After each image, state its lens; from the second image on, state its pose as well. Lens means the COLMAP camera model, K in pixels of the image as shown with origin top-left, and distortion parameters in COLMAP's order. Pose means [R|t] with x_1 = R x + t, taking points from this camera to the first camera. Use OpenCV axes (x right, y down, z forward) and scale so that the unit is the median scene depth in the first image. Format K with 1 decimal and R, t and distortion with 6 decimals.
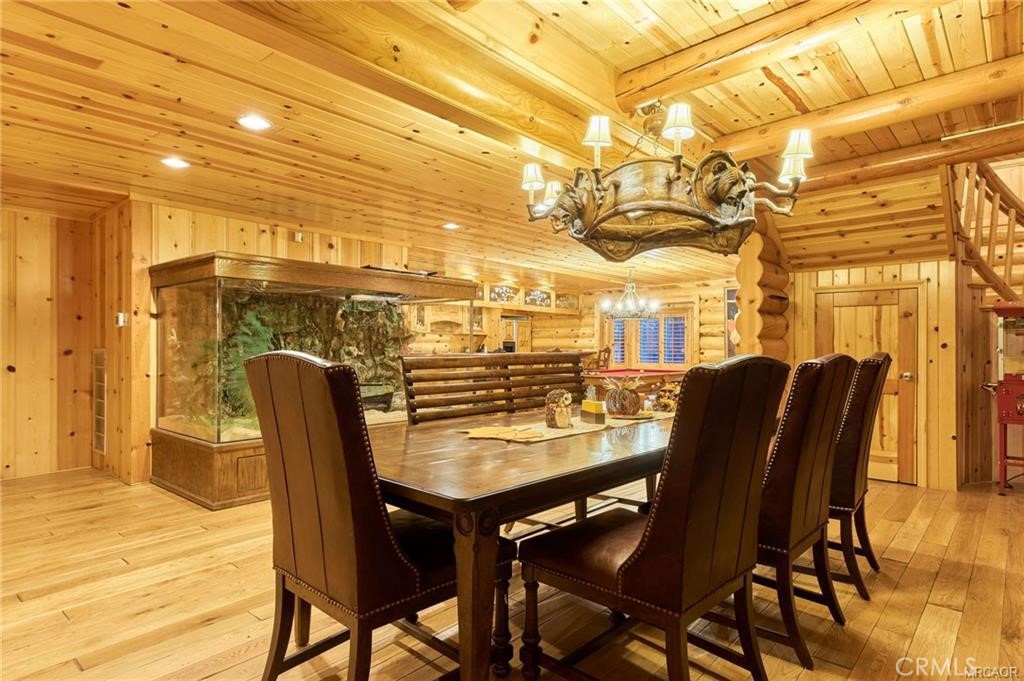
lens RADIAL K [[581.0, 0, 518.8], [0, 581.0, 341.3], [0, 0, 1]] dist [0.027093, 0.000596]
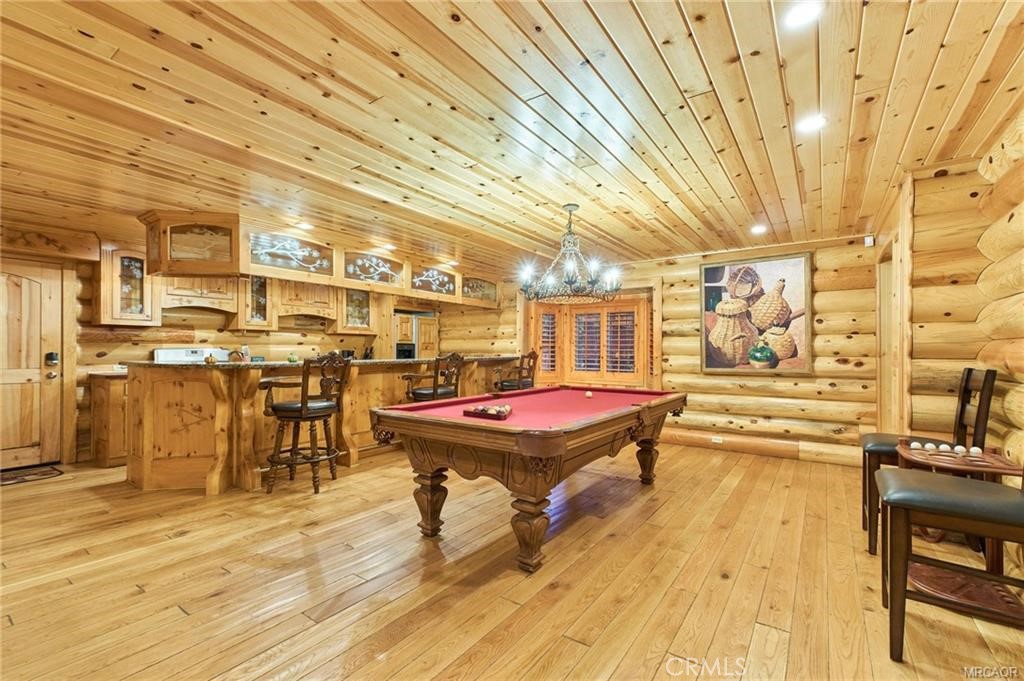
lens RADIAL K [[434.2, 0, 518.9], [0, 434.2, 349.0], [0, 0, 1]] dist [0.011854, 0.000355]
pose [[0.994443, 0.001748, 0.105265, 0.077112], [-0.002516, 0.999971, 0.007166, 0.003424], [-0.105249, -0.007391, 0.994418, 0.457198]]
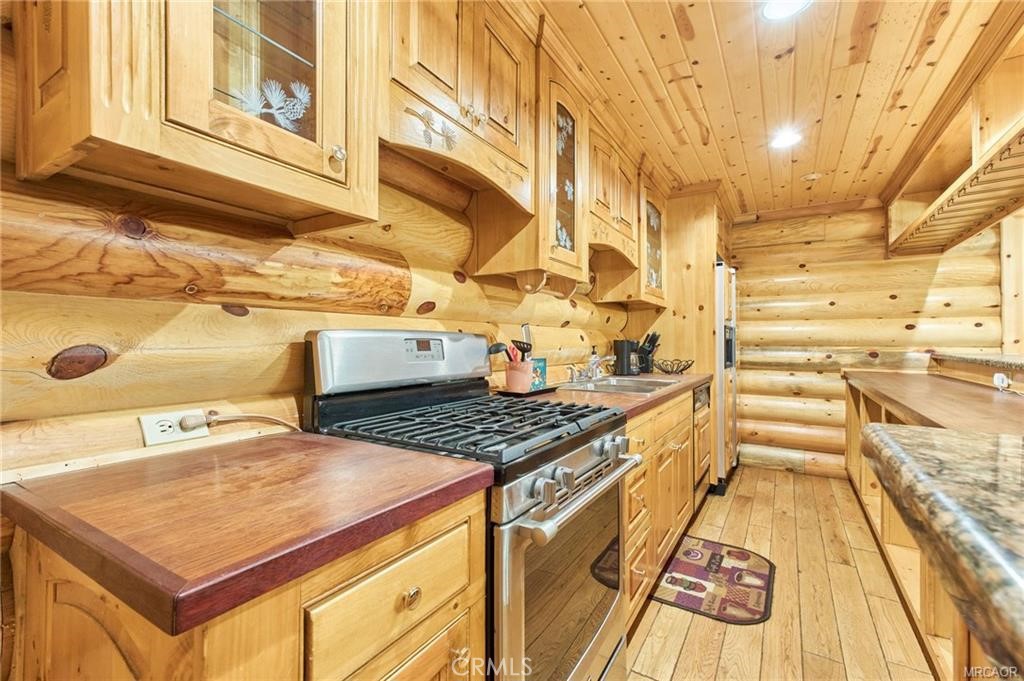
lens RADIAL K [[434.2, 0, 513.8], [0, 434.2, 338.2], [0, 0, 1]] dist [0.011854, 0.000355]
pose [[0.987291, 0.003946, 0.158875, -0.211296], [-0.004518, 0.999985, 0.003235, 0.008249], [-0.158860, -0.003911, 0.987293, 0.826974]]
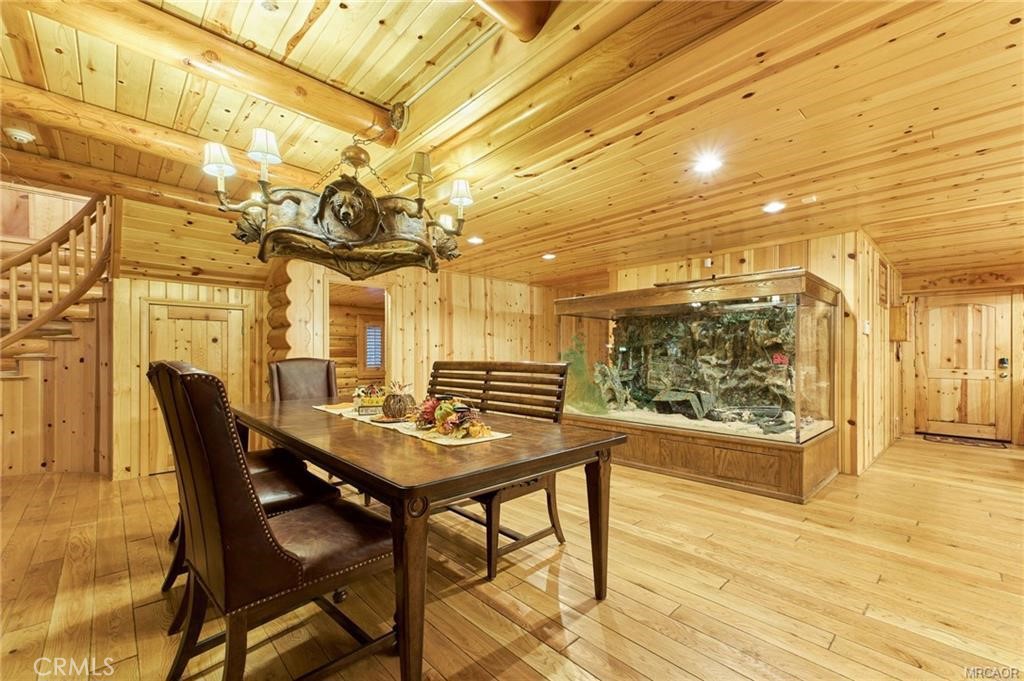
lens RADIAL K [[434.2, 0, 517.7], [0, 434.2, 360.7], [0, 0, 1]] dist [0.011854, 0.000355]
pose [[-0.096877, 0.010077, -0.995245, 0.278863], [0.008352, 0.999922, 0.009311, 0.003850], [0.995261, -0.007411, -0.096953, 0.368207]]
